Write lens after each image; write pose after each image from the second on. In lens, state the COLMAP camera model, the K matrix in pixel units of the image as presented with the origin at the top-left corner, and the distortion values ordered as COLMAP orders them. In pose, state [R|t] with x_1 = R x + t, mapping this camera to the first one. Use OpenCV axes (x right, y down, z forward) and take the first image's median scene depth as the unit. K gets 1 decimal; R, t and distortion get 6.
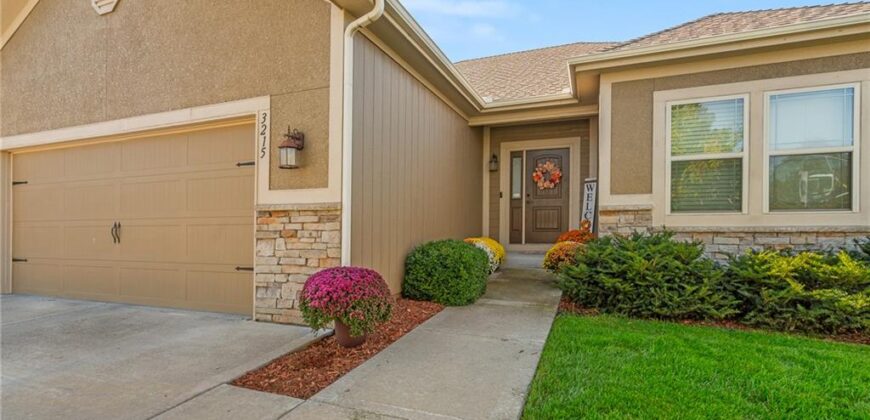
lens RADIAL K [[382.3, 0, 434.2], [0, 382.3, 224.9], [0, 0, 1]] dist [-0.002524, -0.000307]
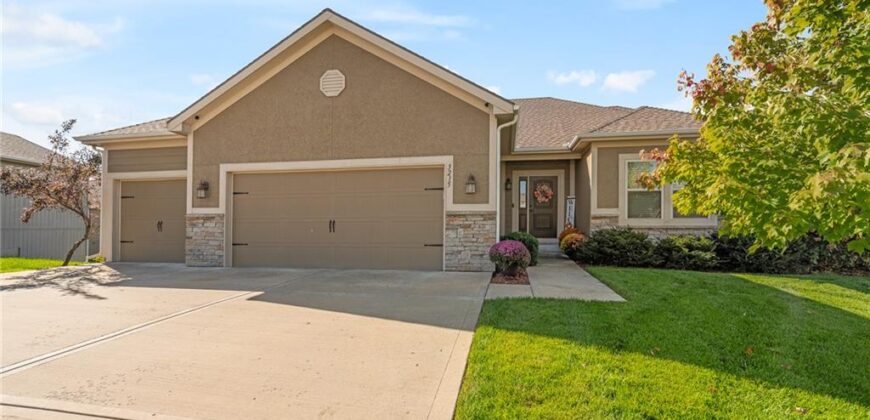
lens RADIAL K [[382.3, 0, 434.2], [0, 382.3, 224.9], [0, 0, 1]] dist [-0.002524, -0.000307]
pose [[0.982844, 0.009596, 0.184189, -0.788485], [-0.007175, 0.999879, -0.013804, 0.039286], [-0.184299, 0.012246, 0.982794, -0.805608]]
